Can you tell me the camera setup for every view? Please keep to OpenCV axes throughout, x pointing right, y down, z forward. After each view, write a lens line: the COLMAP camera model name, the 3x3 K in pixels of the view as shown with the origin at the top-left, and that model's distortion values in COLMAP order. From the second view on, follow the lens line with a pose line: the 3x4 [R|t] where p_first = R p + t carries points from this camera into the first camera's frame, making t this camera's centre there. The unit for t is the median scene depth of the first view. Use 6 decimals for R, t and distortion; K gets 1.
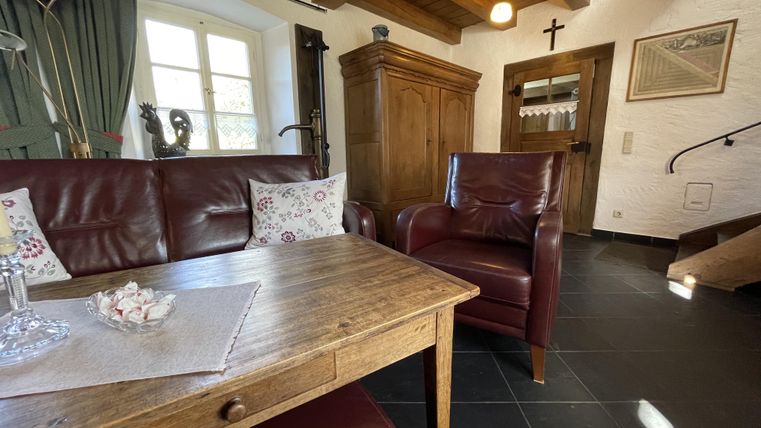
lens RADIAL K [[308.8, 0, 380.5], [0, 308.8, 214.0], [0, 0, 1]] dist [-0.001073, -0.000491]
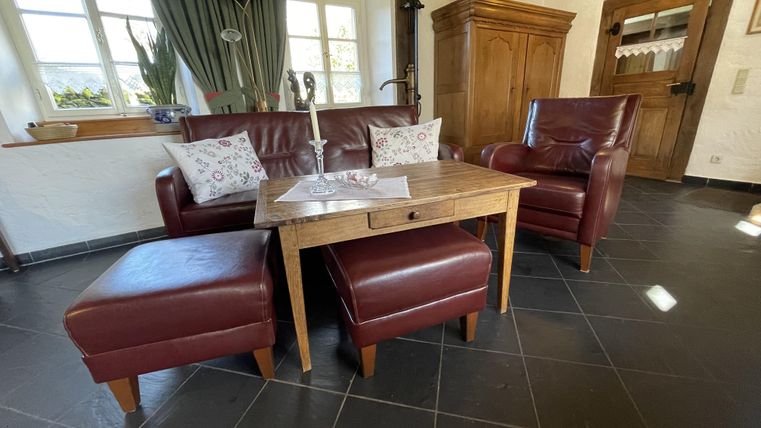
lens RADIAL K [[308.8, 0, 380.5], [0, 308.8, 214.0], [0, 0, 1]] dist [-0.001073, -0.000491]
pose [[0.973513, 0.046876, -0.223773, -0.043127], [-0.013455, 0.988806, 0.148597, 0.060281], [0.228234, -0.141650, 0.963247, -0.291430]]
